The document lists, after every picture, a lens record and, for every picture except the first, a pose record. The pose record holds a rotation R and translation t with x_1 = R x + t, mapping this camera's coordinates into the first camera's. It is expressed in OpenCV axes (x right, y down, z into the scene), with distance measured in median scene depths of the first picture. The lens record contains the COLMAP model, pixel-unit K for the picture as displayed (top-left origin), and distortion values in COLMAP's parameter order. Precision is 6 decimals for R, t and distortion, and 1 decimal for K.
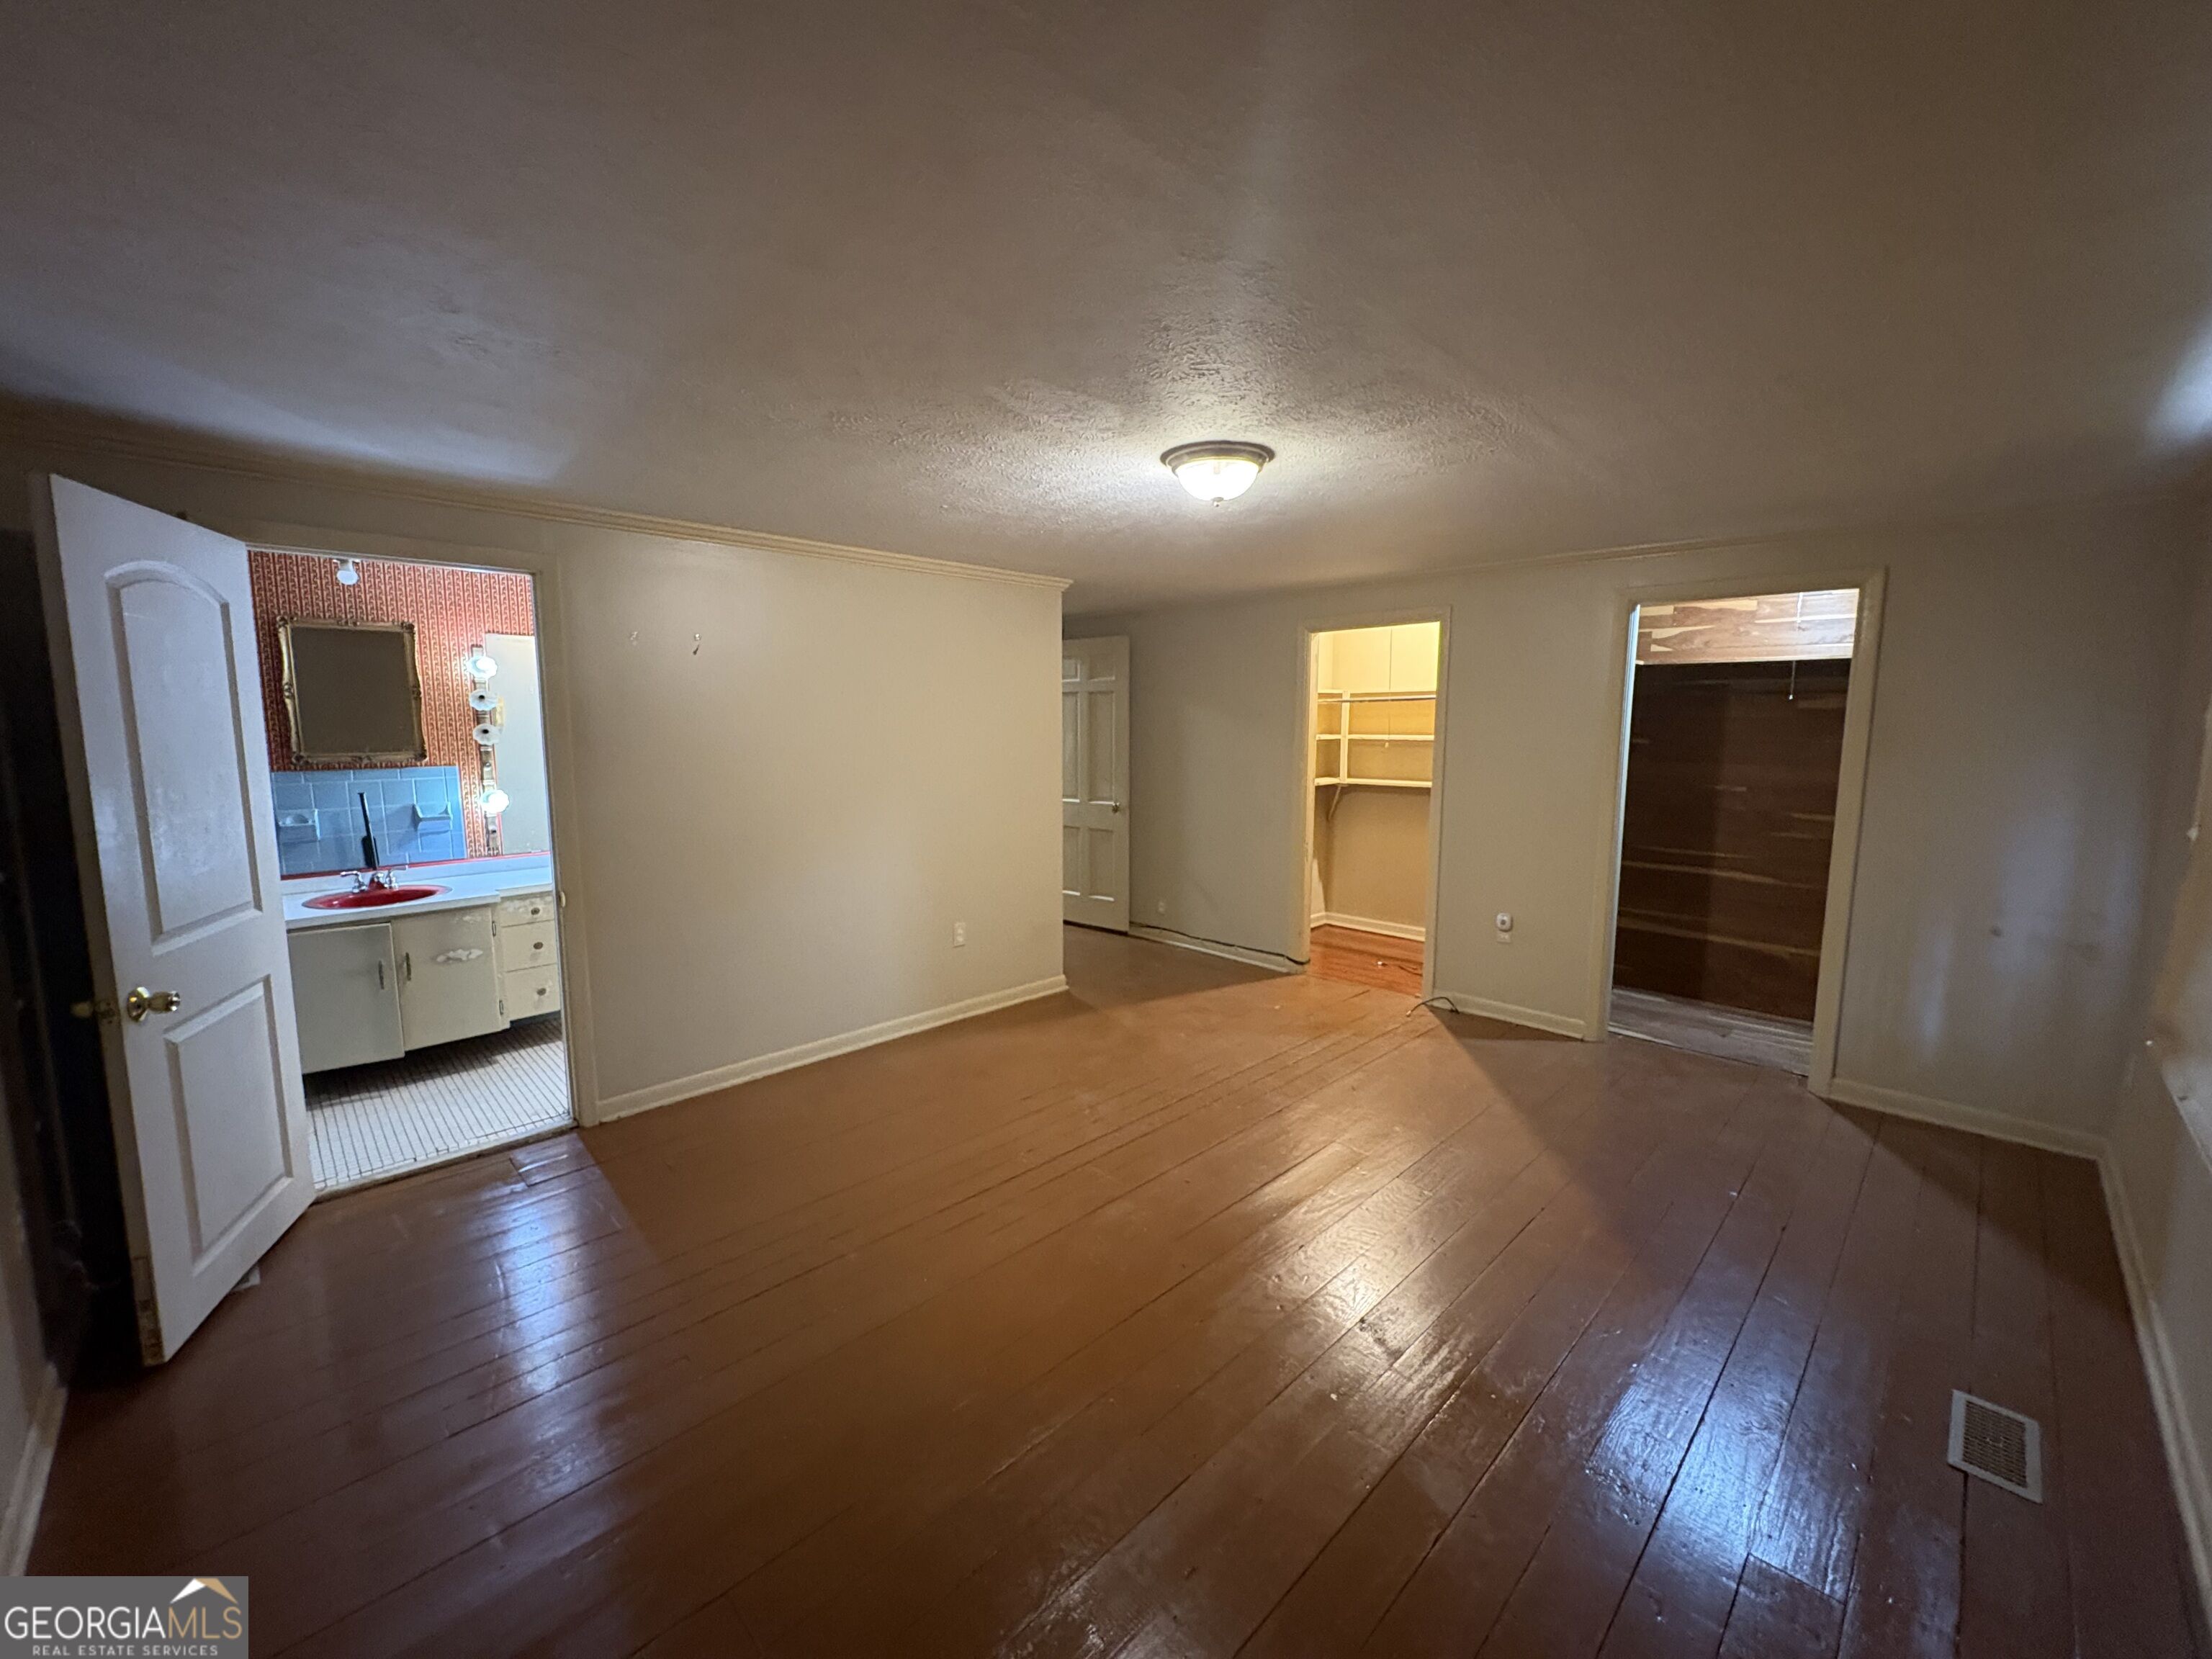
lens RADIAL K [[882.9, 0, 1102.7], [0, 882.9, 832.3], [0, 0, 1]] dist [-0.001745, 0.000028]
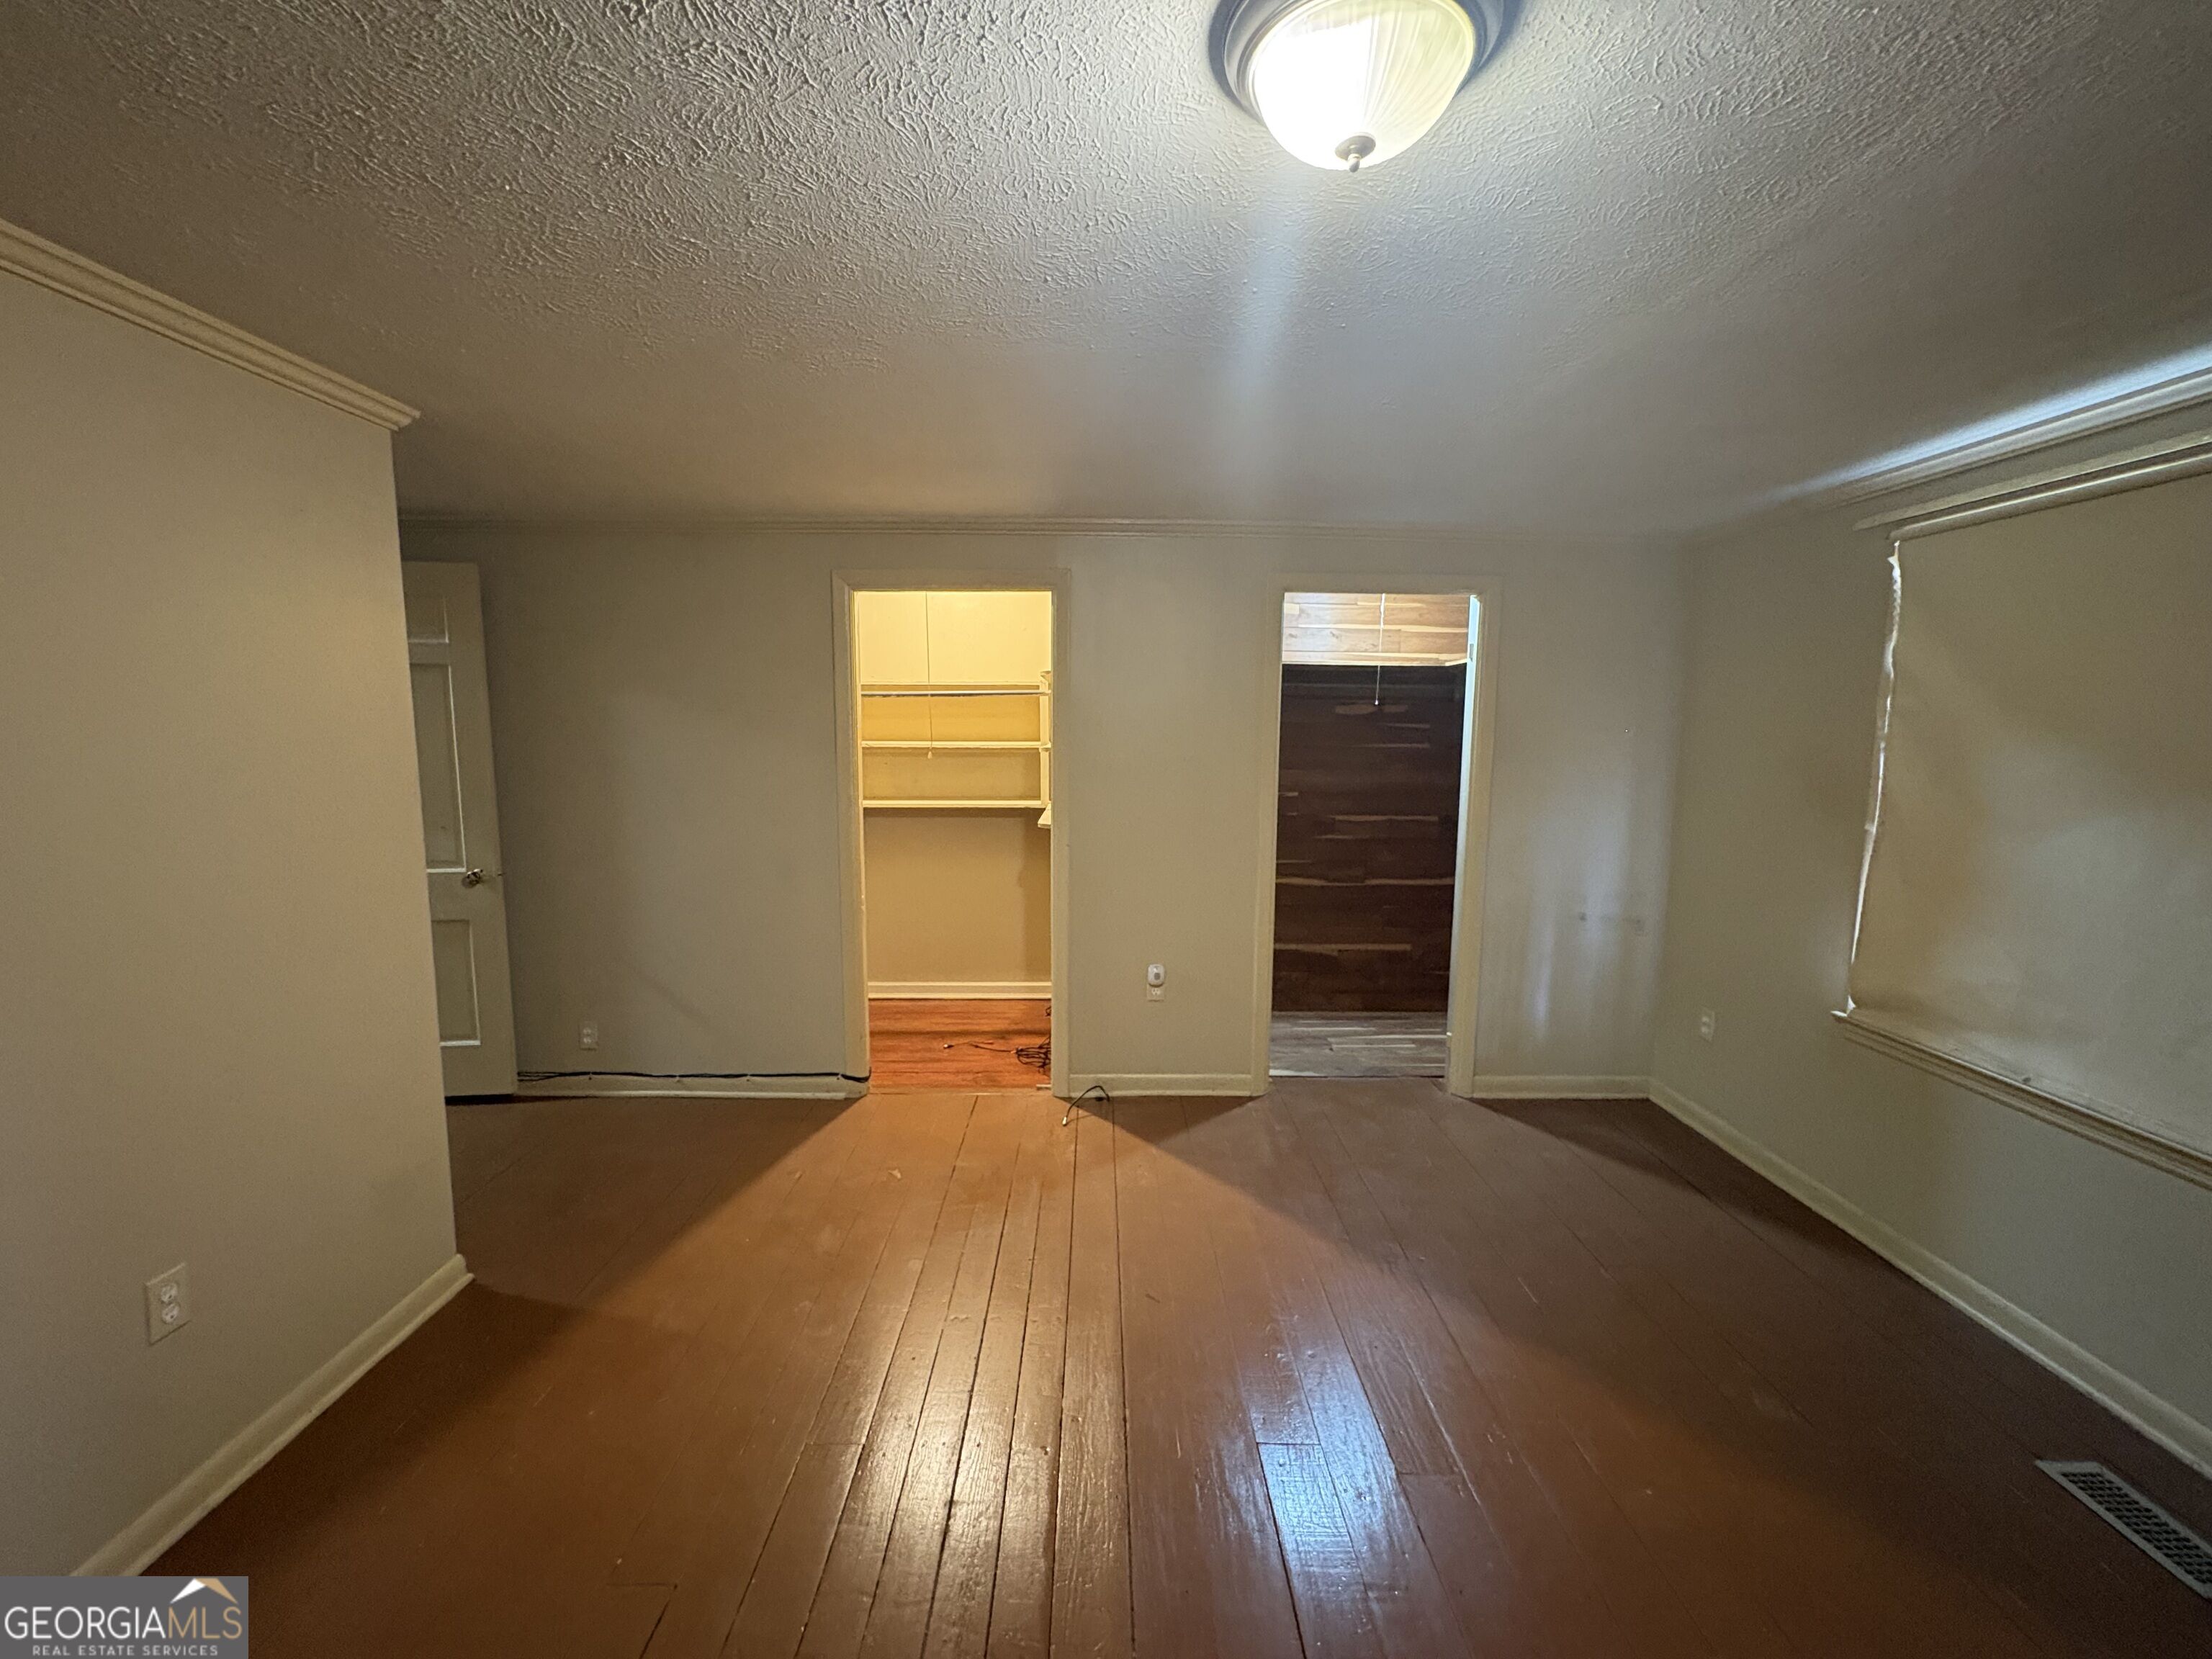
lens RADIAL K [[882.9, 0, 1105.5], [0, 882.9, 829.6], [0, 0, 1]] dist [-0.001745, 0.000028]
pose [[0.697035, -0.080559, 0.712497, -0.135430], [0.083003, 0.996054, 0.031418, -0.057722], [-0.712217, 0.037240, 0.700971, 0.460085]]
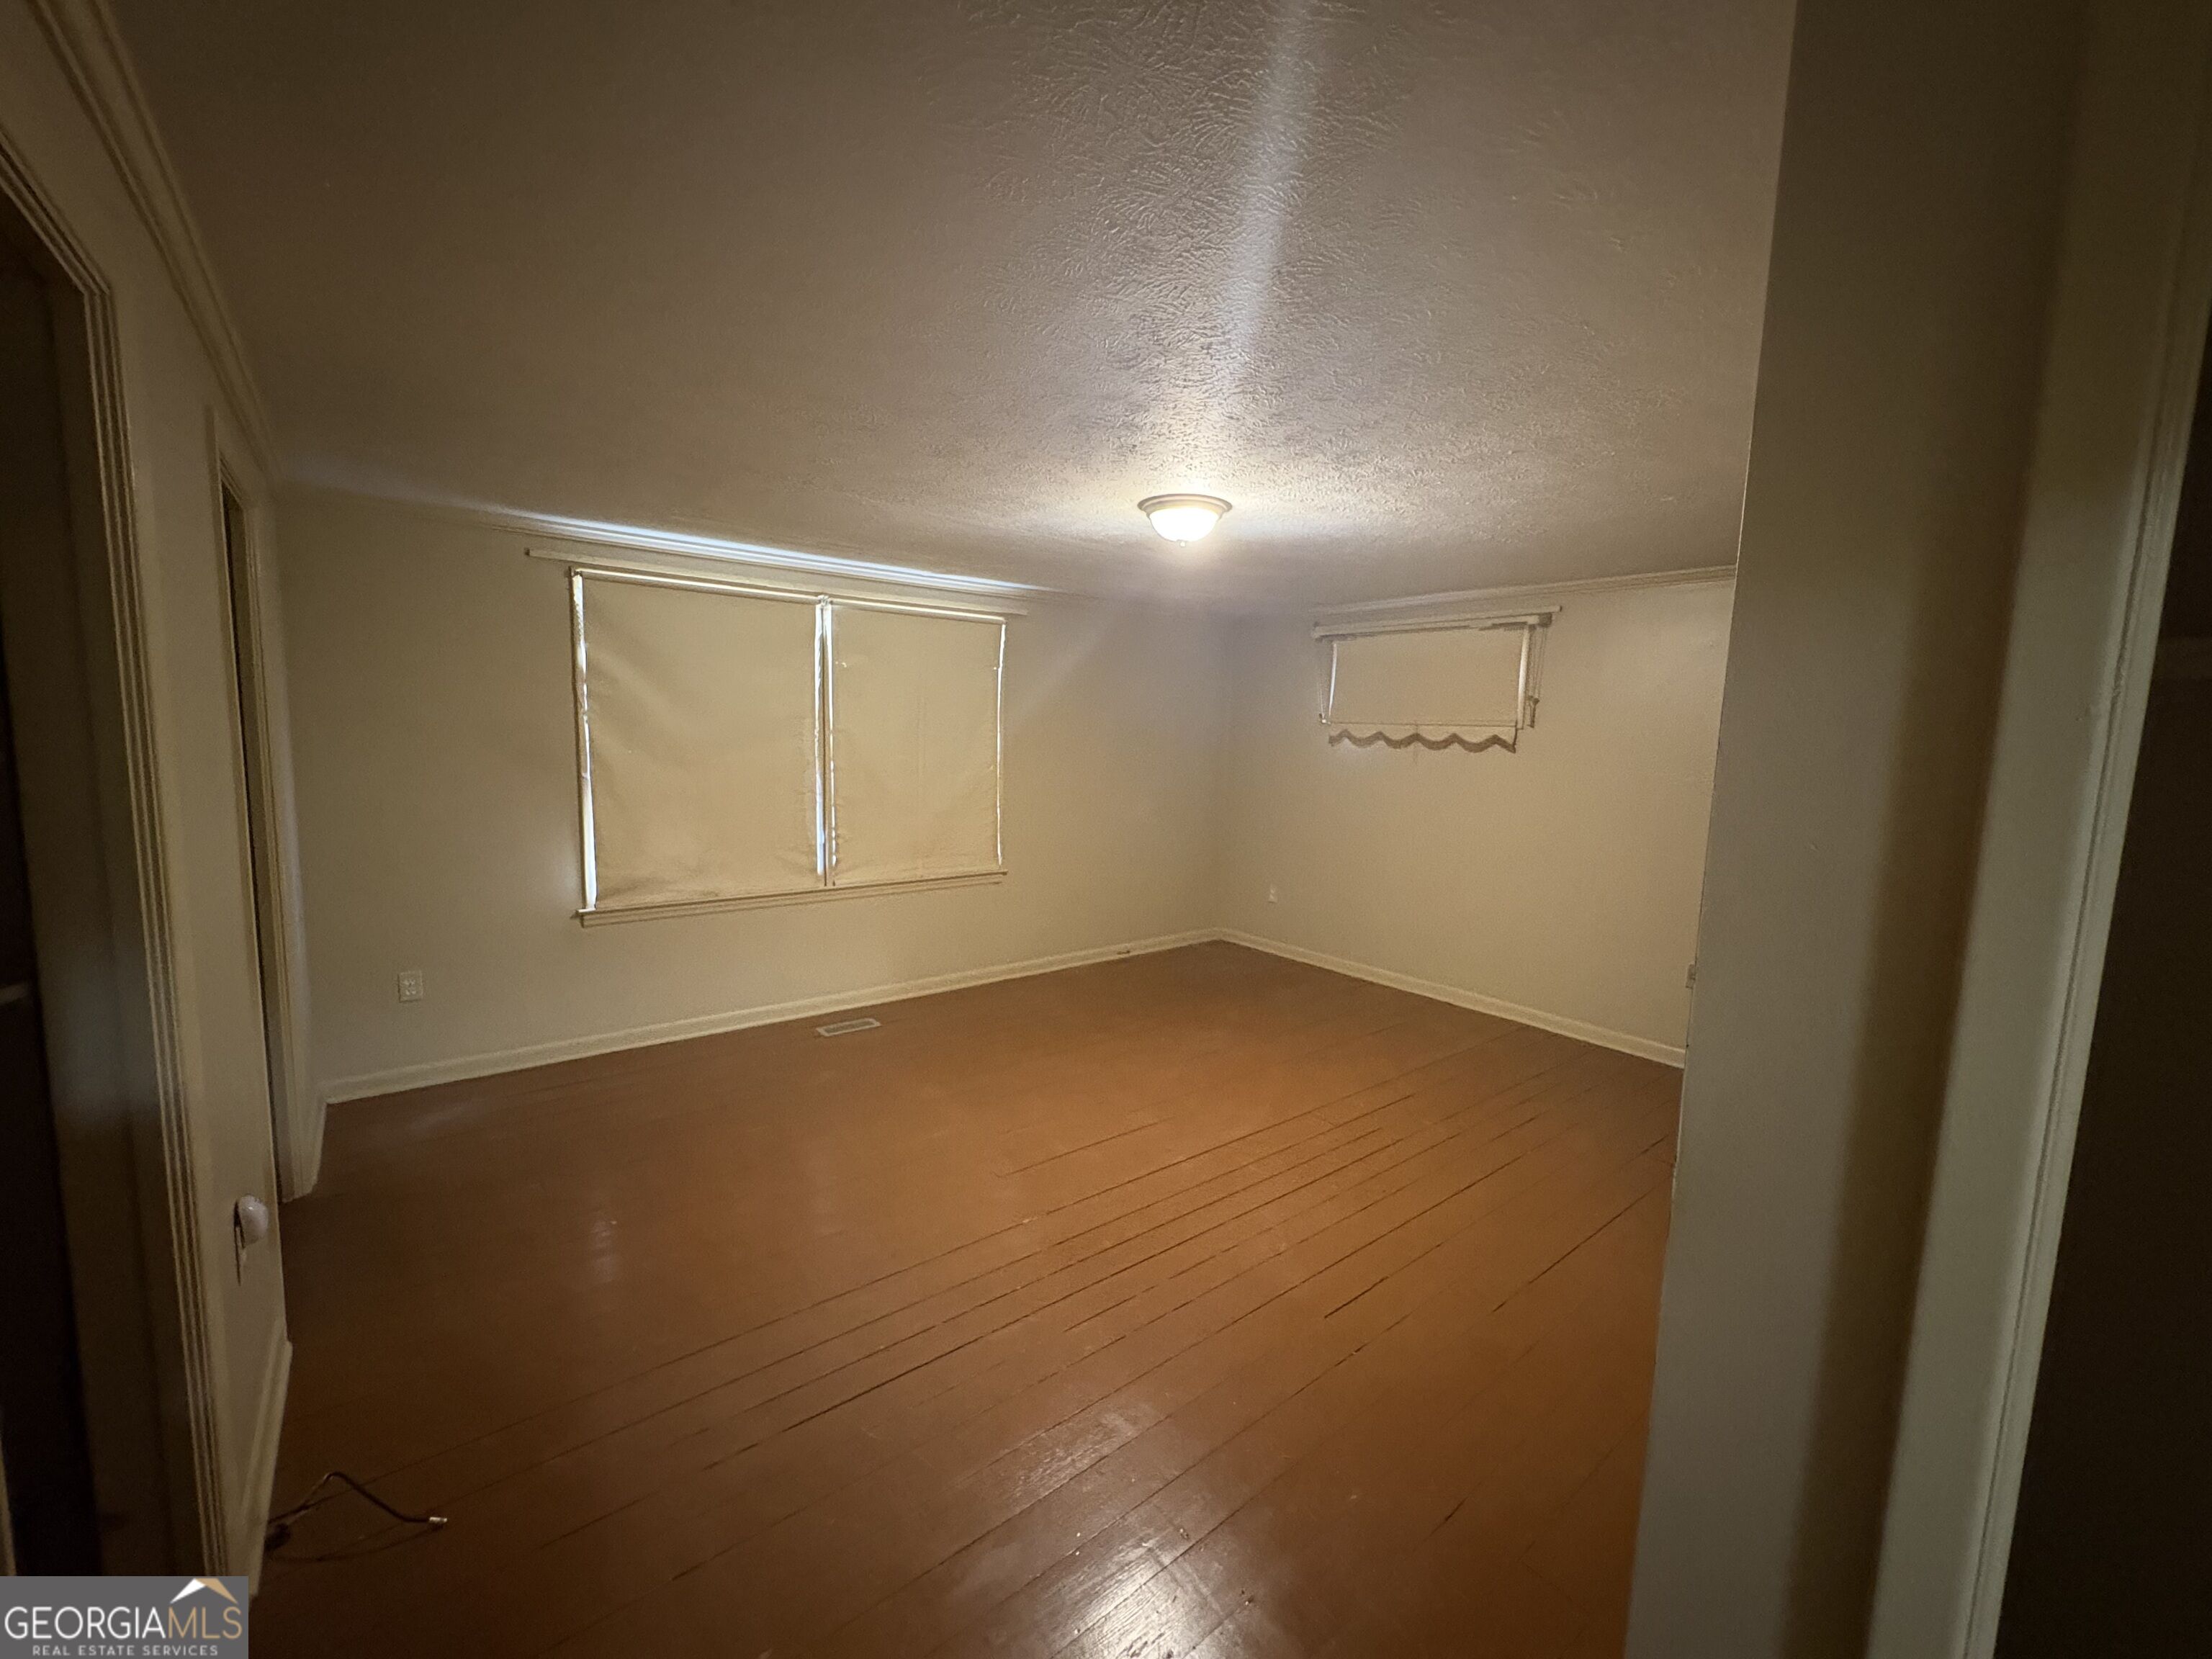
lens RADIAL K [[882.9, 0, 1108.6], [0, 882.9, 824.0], [0, 0, 1]] dist [-0.001745, 0.000028]
pose [[-0.994577, -0.036734, 0.097296, 0.055822], [-0.013335, 0.972864, 0.230991, -0.152987], [-0.103141, 0.228441, -0.968079, 1.272576]]
